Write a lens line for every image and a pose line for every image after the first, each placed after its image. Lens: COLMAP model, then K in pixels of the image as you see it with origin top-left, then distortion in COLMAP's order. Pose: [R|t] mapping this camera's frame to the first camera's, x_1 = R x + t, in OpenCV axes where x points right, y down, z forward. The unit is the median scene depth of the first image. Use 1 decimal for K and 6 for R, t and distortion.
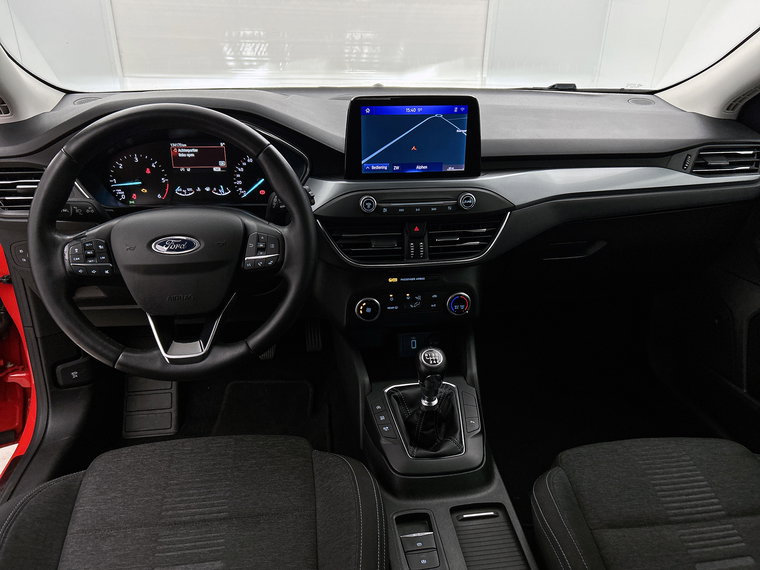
lens RADIAL K [[573.5, 0, 380.0], [0, 573.5, 285.0], [0, 0, 1]] dist [0.069797, -0.110874]
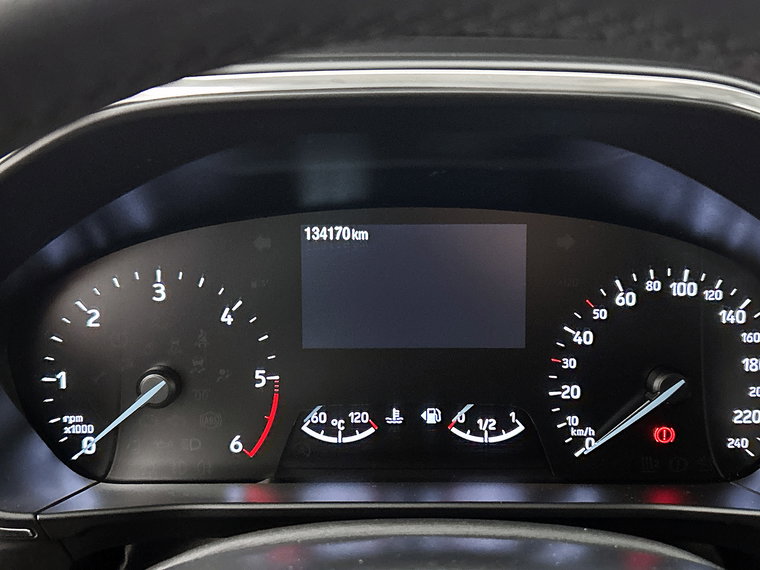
lens RADIAL K [[910.3, 0, 380.0], [0, 910.3, 285.0], [0, 0, 1]] dist [0.047124, -0.002131]
pose [[0.991493, 0.007514, -0.129943, -0.283740], [-0.038740, 0.970123, -0.239500, -0.133971], [0.124261, 0.242496, 0.962161, 0.653336]]
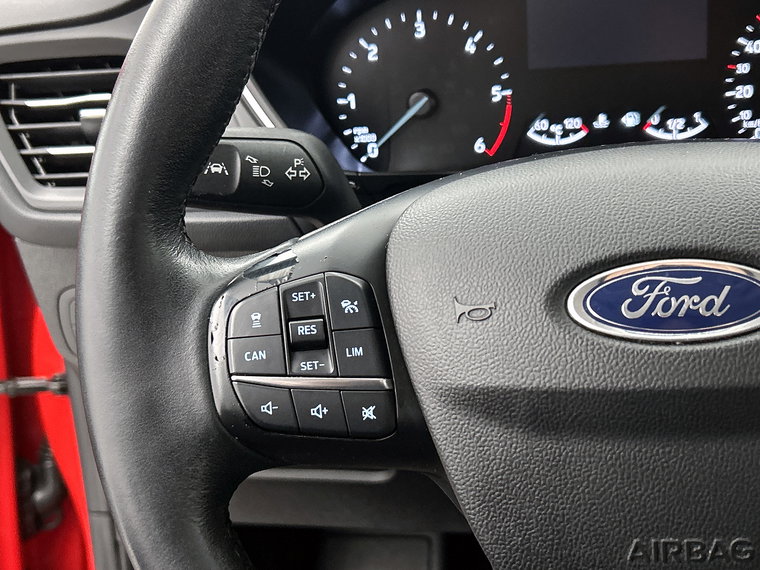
lens RADIAL K [[1010.1, 0, 398.2], [0, 1010.1, 283.5], [0, 0, 1]] dist [0.239205, -0.891133]
pose [[0.957375, 0.007874, -0.288739, -0.271368], [-0.034451, 0.995606, -0.087079, -0.031191], [0.286785, 0.093314, 0.953440, 0.482193]]
